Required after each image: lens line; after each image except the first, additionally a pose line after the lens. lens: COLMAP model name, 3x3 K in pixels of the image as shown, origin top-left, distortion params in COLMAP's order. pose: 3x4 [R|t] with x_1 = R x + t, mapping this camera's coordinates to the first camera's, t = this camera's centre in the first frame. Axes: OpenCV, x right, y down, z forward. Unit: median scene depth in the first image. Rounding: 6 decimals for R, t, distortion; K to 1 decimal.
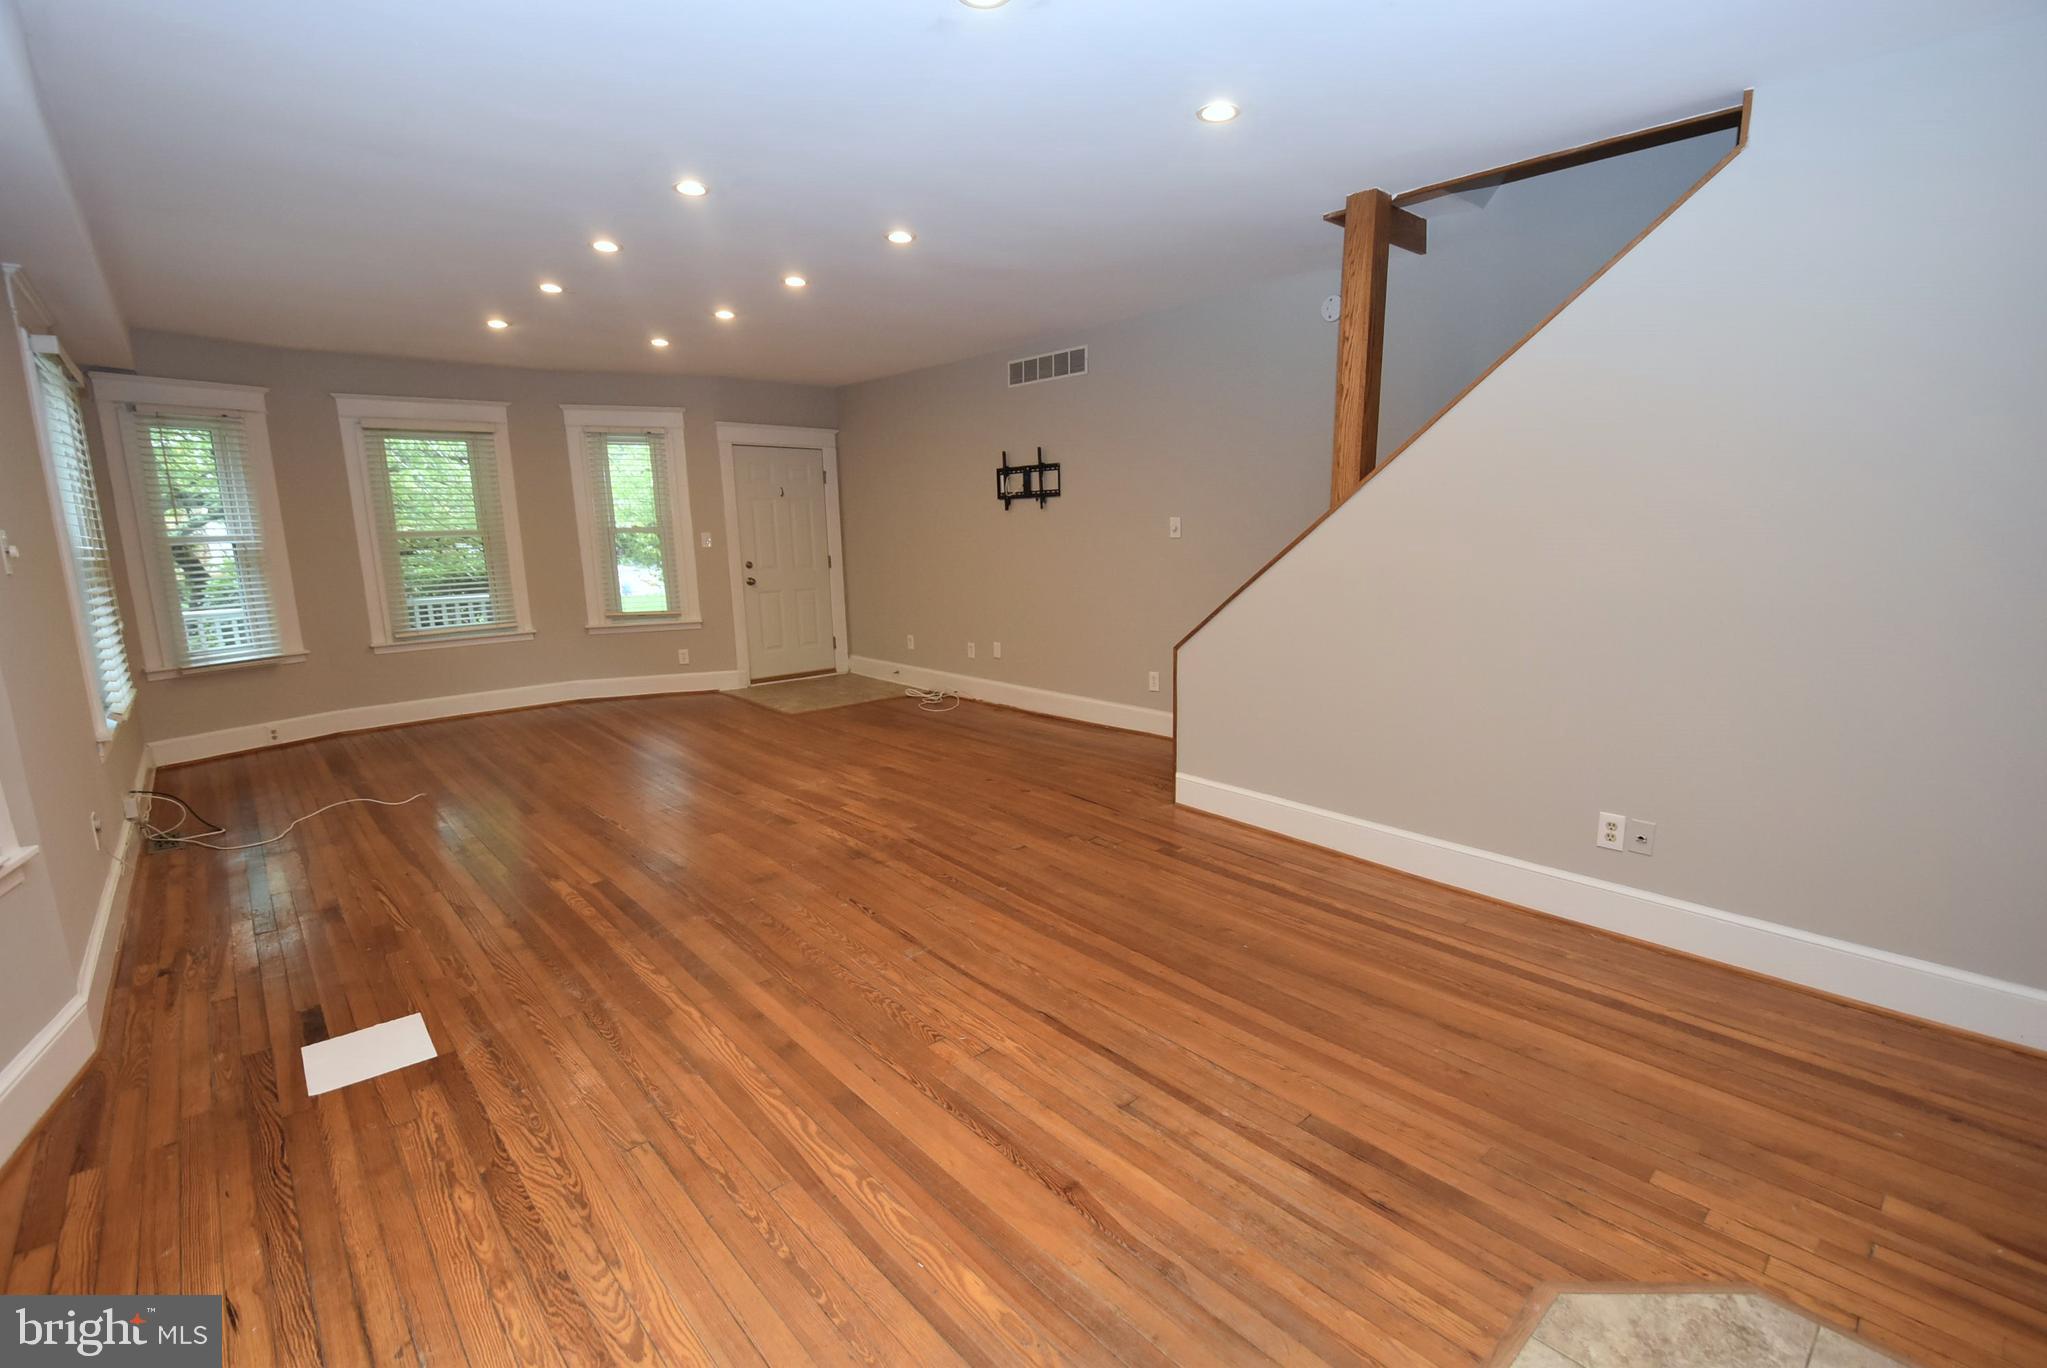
lens RADIAL K [[901.7, 0, 1028.7], [0, 901.7, 694.3], [0, 0, 1]] dist [0.021920, -0.026701]
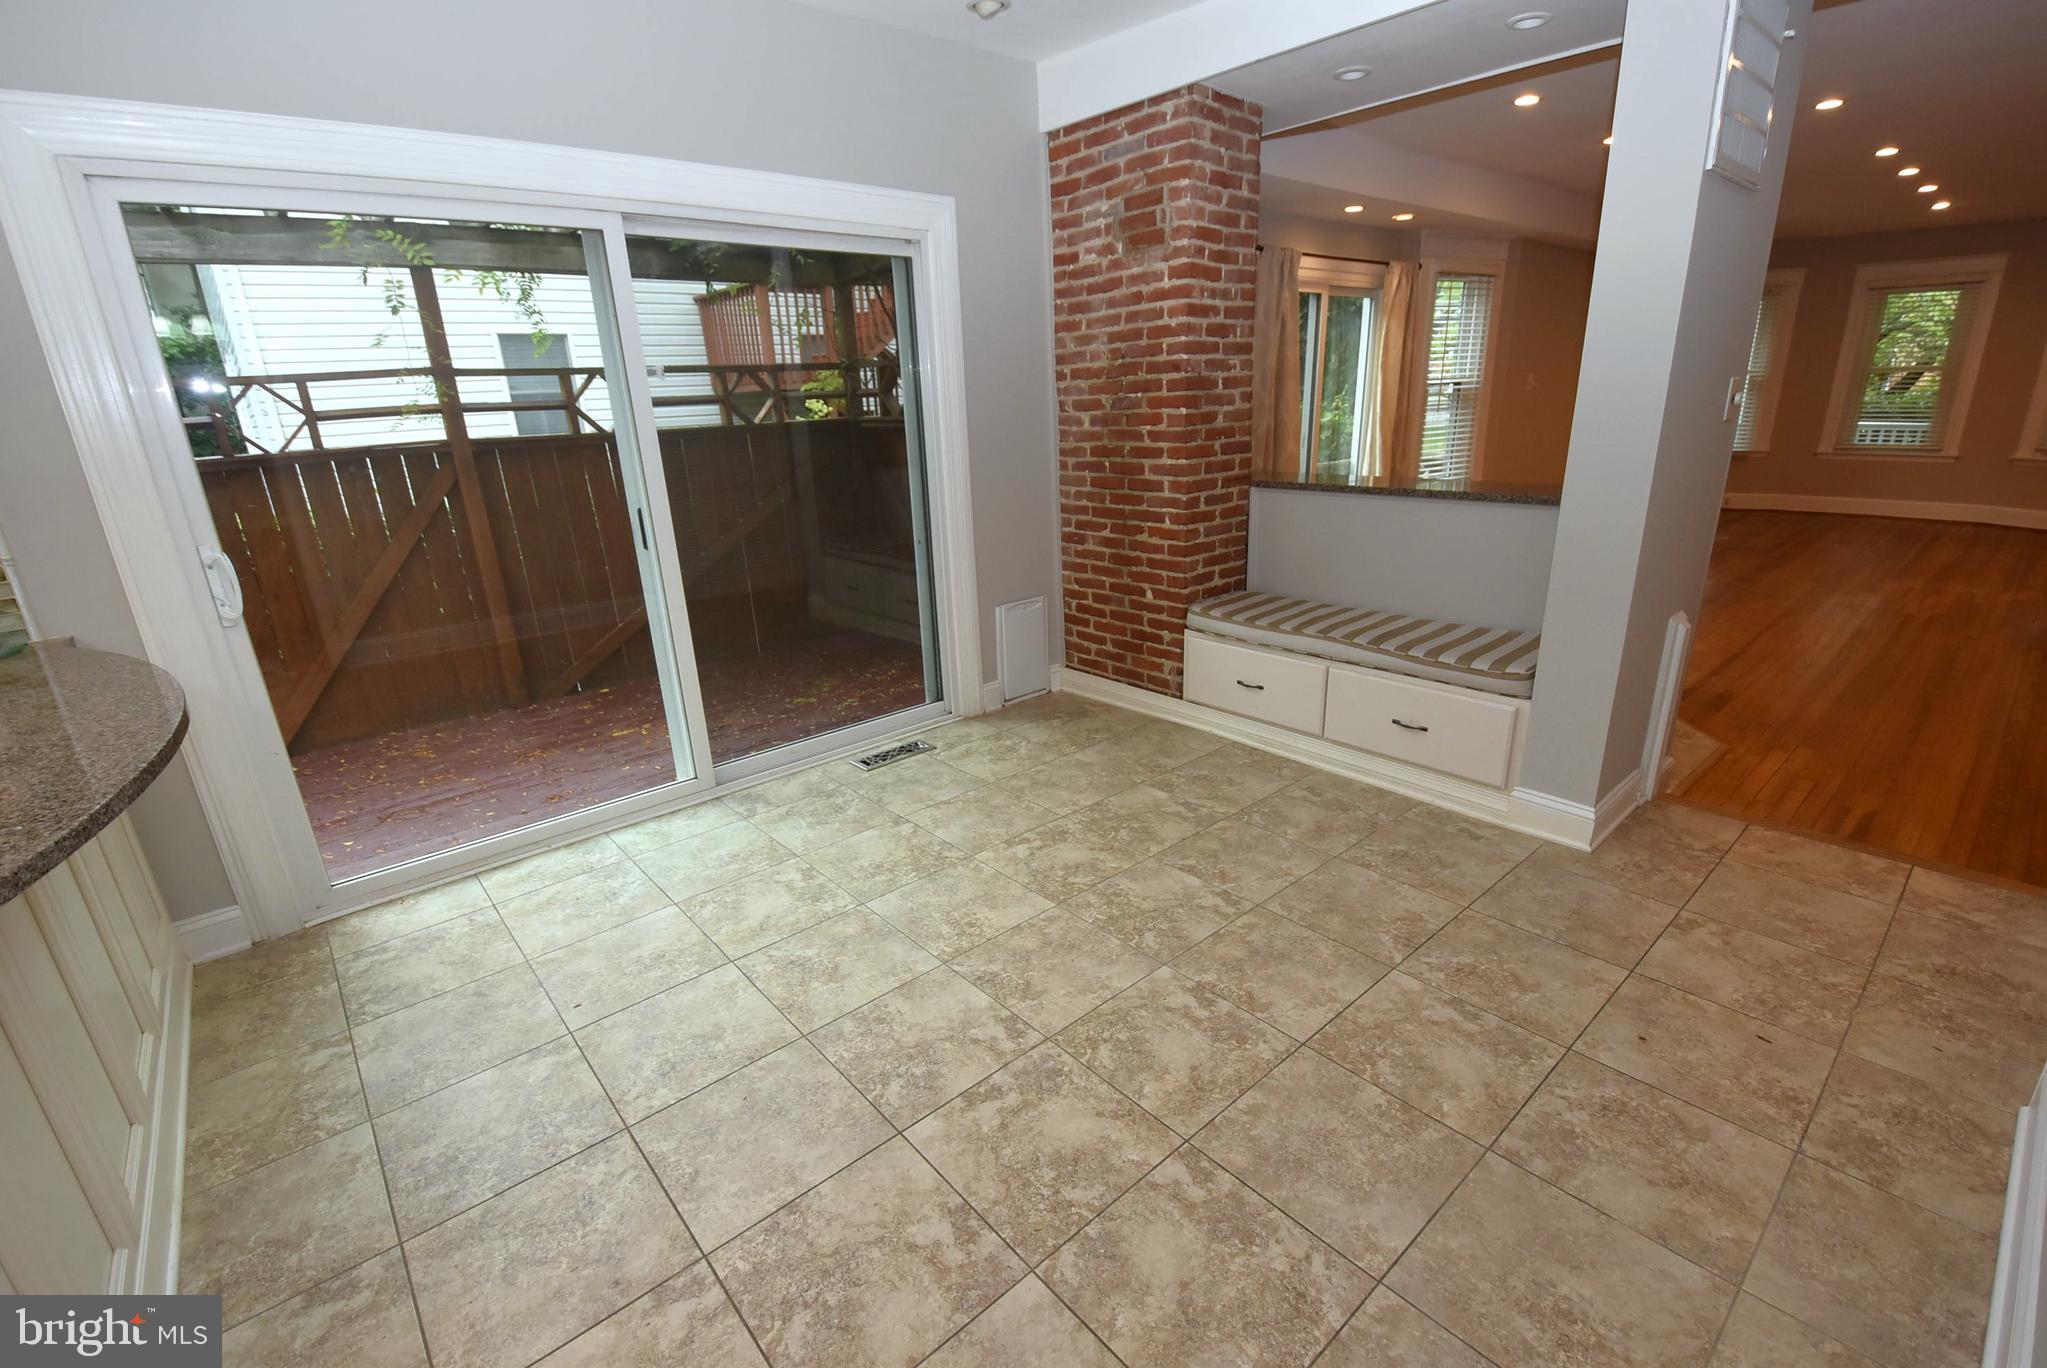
lens RADIAL K [[895.9, 0, 1025.5], [0, 895.9, 703.8], [0, 0, 1]] dist [0.016509, -0.023704]
pose [[-0.024761, 0.343953, -0.938660, 0.973852], [-0.148595, 0.927251, 0.343692, 0.024124], [0.988588, 0.147990, 0.028150, -0.274441]]
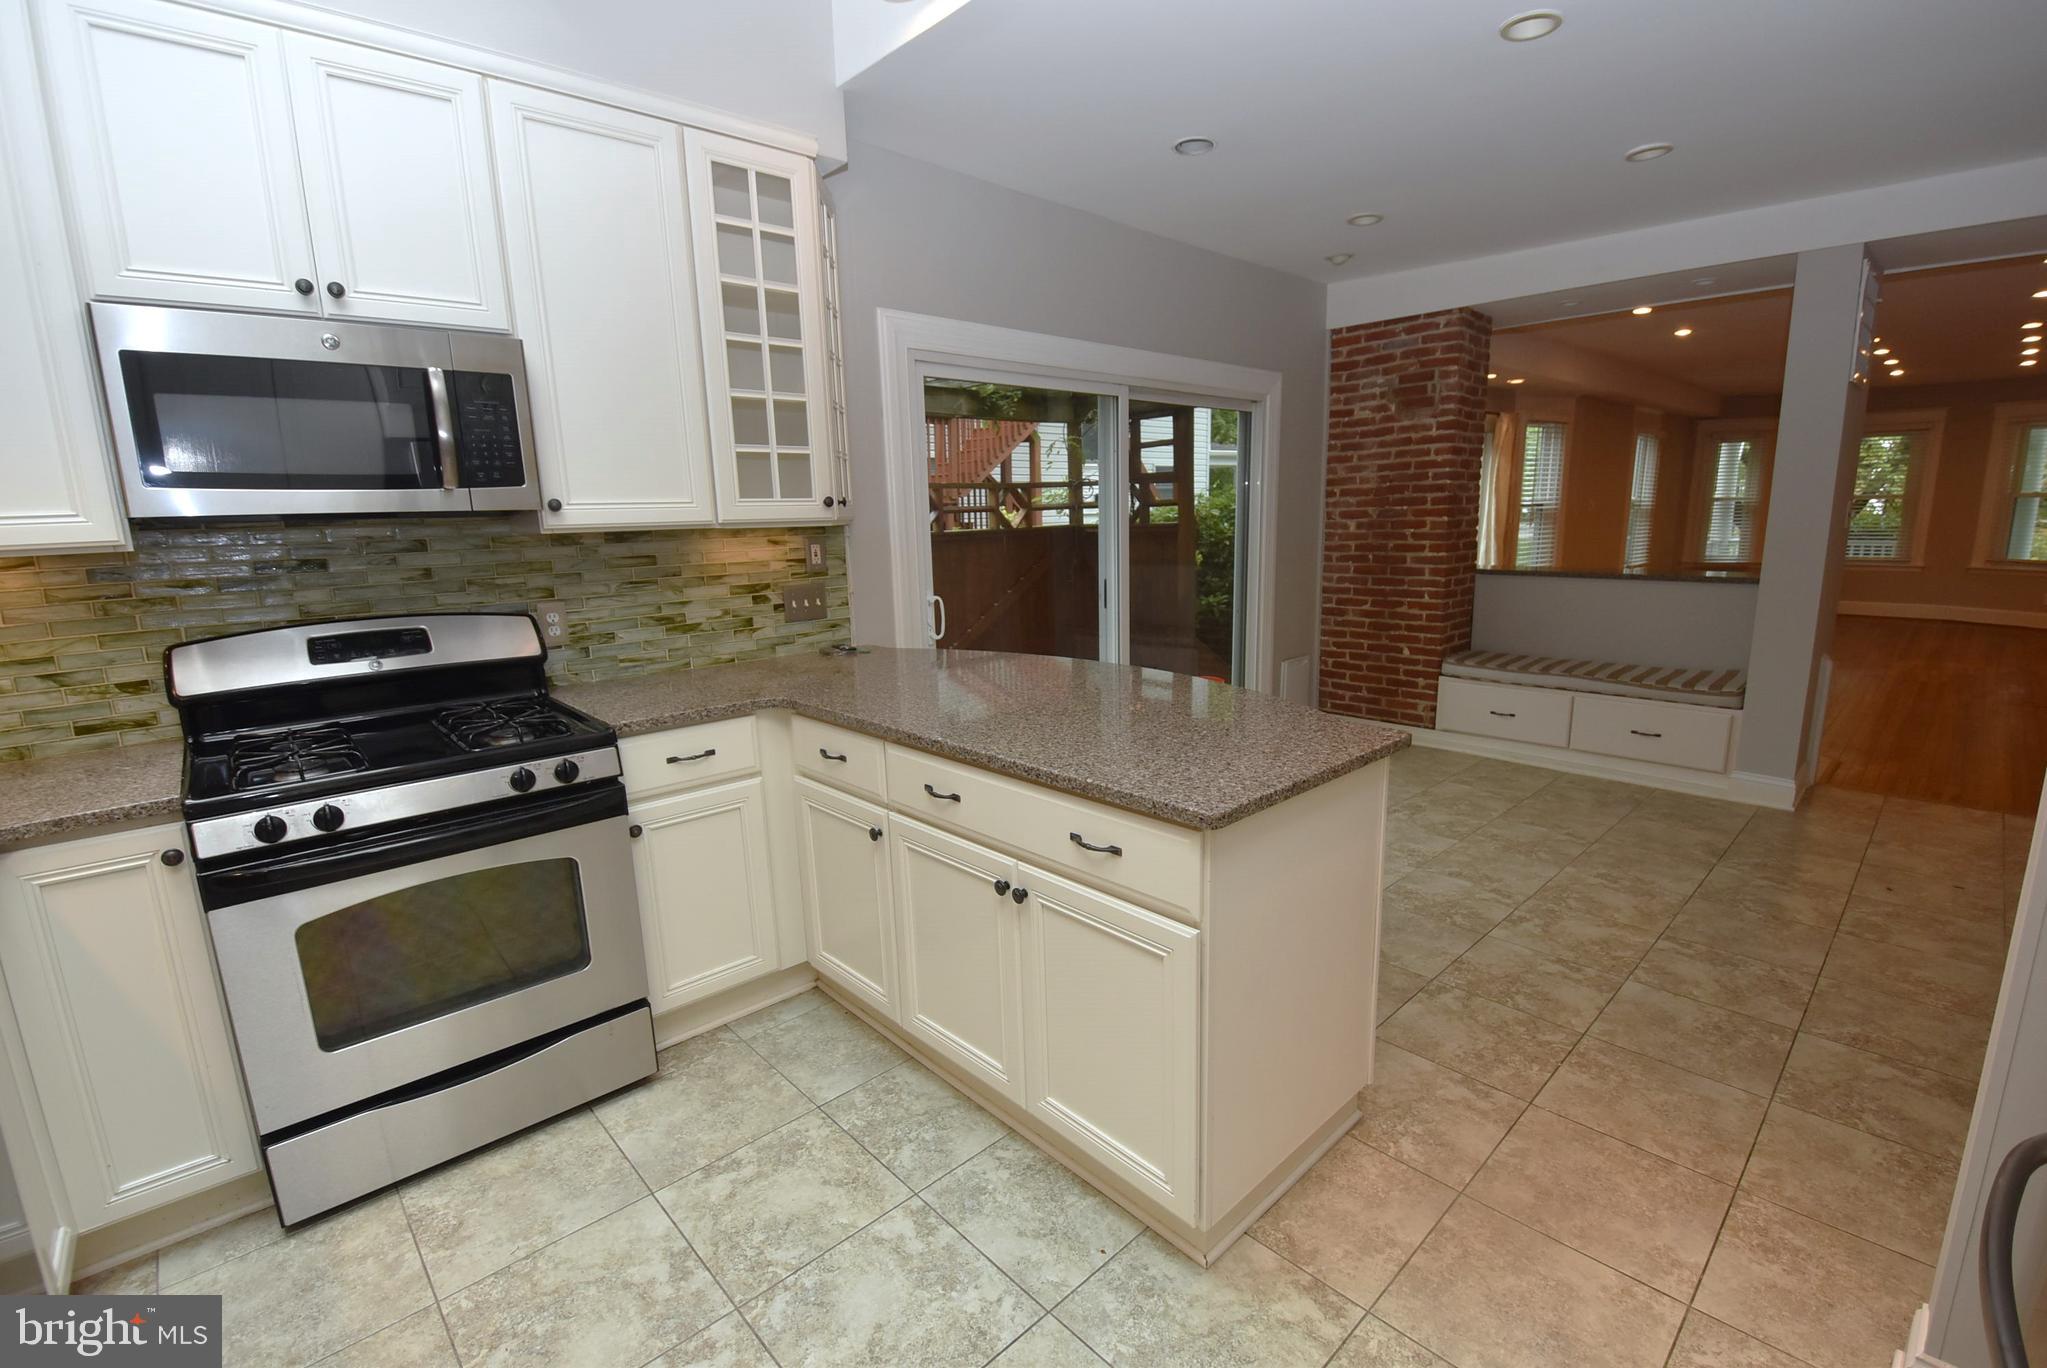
lens RADIAL K [[901.7, 0, 1028.7], [0, 901.7, 694.3], [0, 0, 1]] dist [0.021920, -0.026701]
pose [[0.016390, 0.216193, -0.976213, 1.240017], [-0.162670, 0.963913, 0.210738, 0.086152], [0.986544, 0.155346, 0.050966, -0.642213]]
